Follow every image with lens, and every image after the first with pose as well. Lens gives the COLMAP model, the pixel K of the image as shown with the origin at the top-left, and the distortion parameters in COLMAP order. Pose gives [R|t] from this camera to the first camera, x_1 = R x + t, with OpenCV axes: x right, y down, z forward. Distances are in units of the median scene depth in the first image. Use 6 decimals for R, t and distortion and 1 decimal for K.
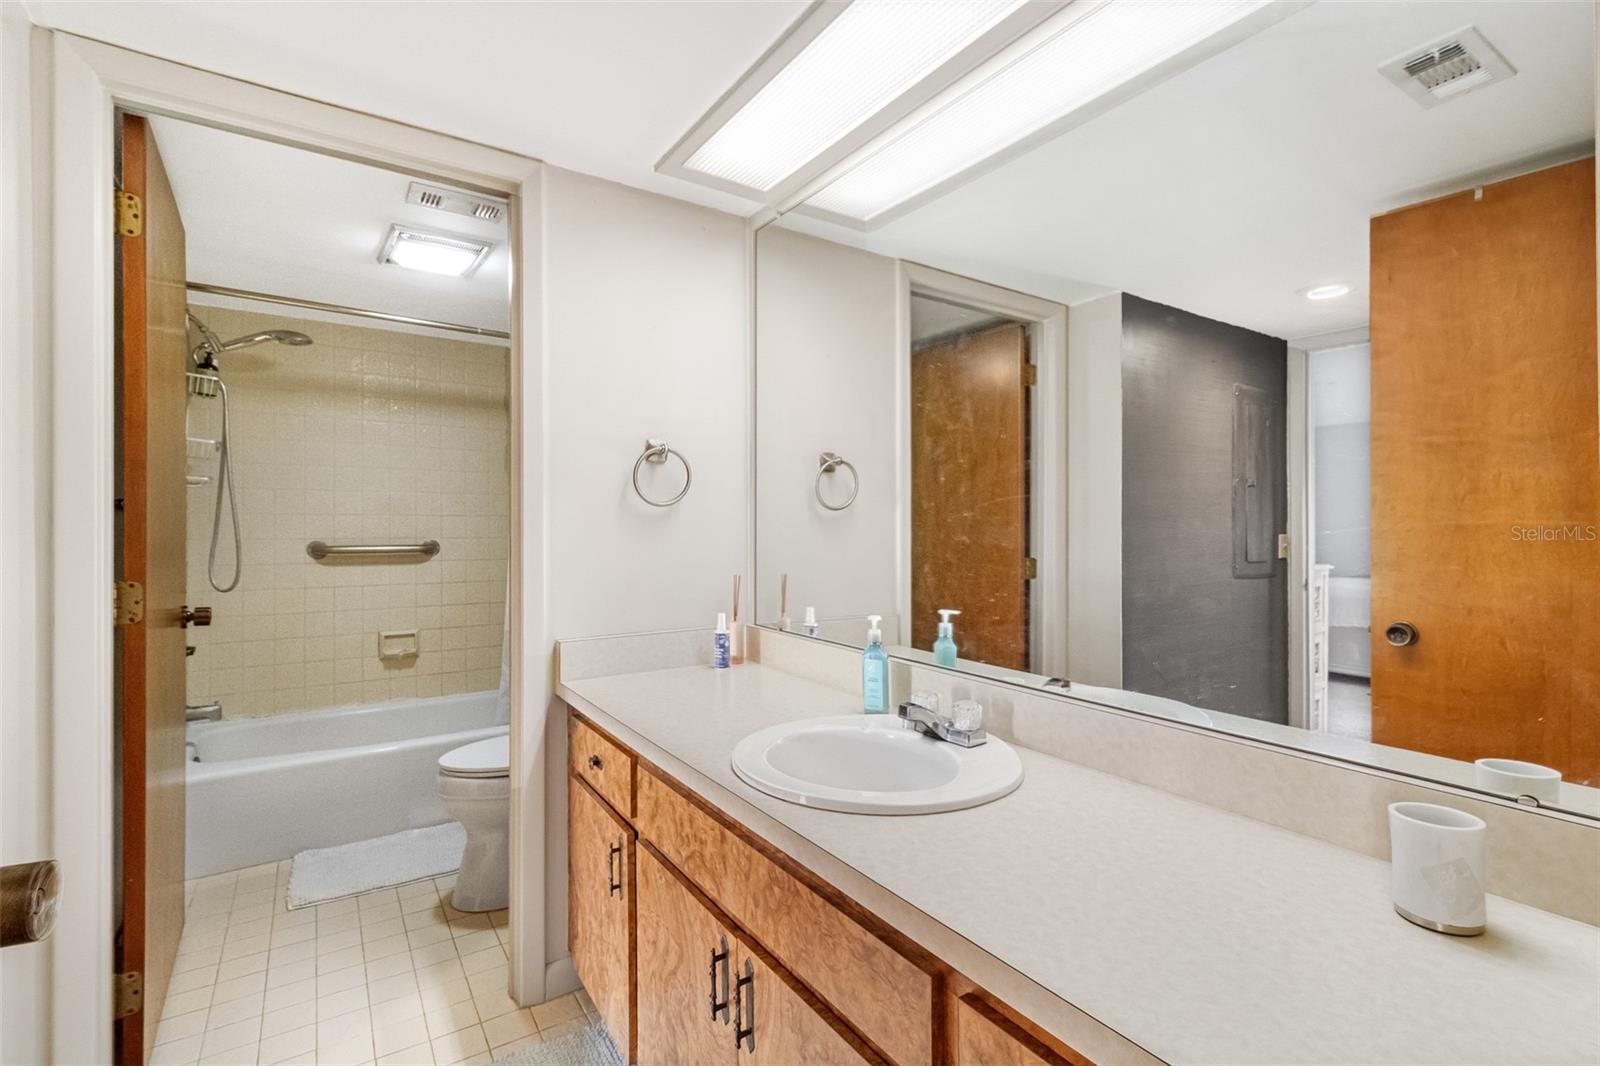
lens RADIAL K [[761.1, 0, 808.9], [0, 761.1, 534.8], [0, 0, 1]] dist [0.002450, -0.000306]
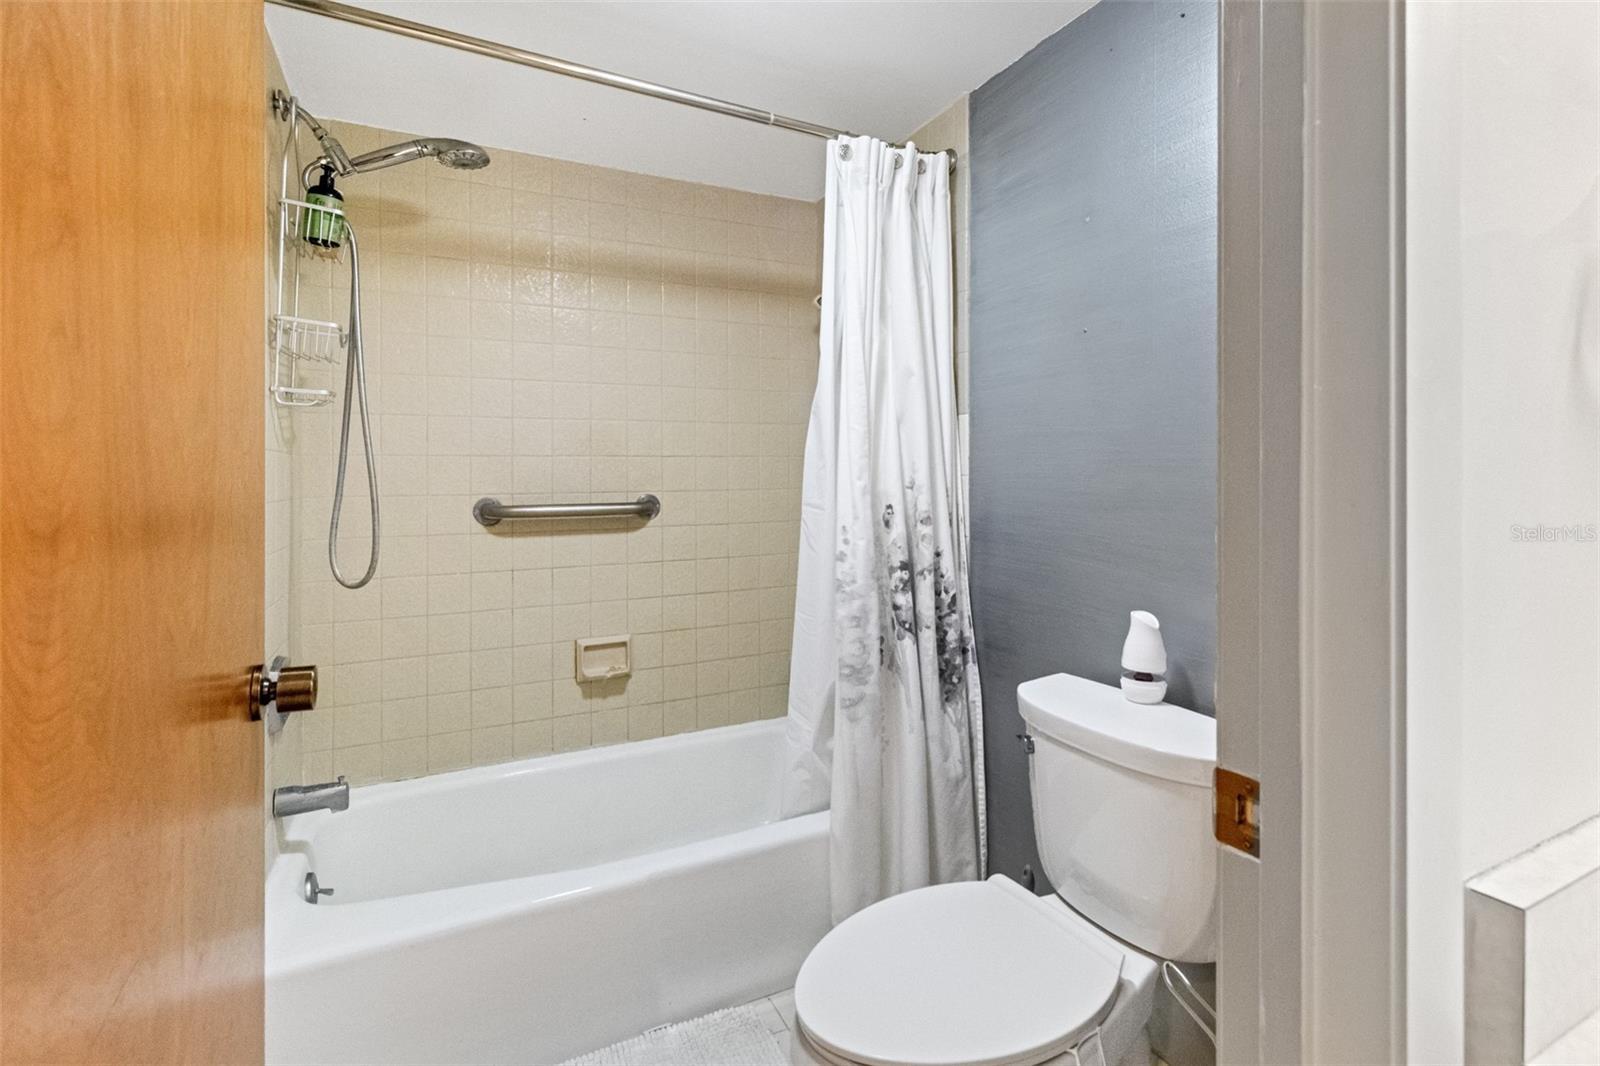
lens RADIAL K [[761.1, 0, 785.8], [0, 761.1, 470.6], [0, 0, 1]] dist [0.002450, -0.000306]
pose [[0.989021, -0.011871, -0.147294, -0.354721], [0.009318, 0.999794, -0.018011, -0.000953], [0.147478, 0.016440, 0.988929, 0.473391]]
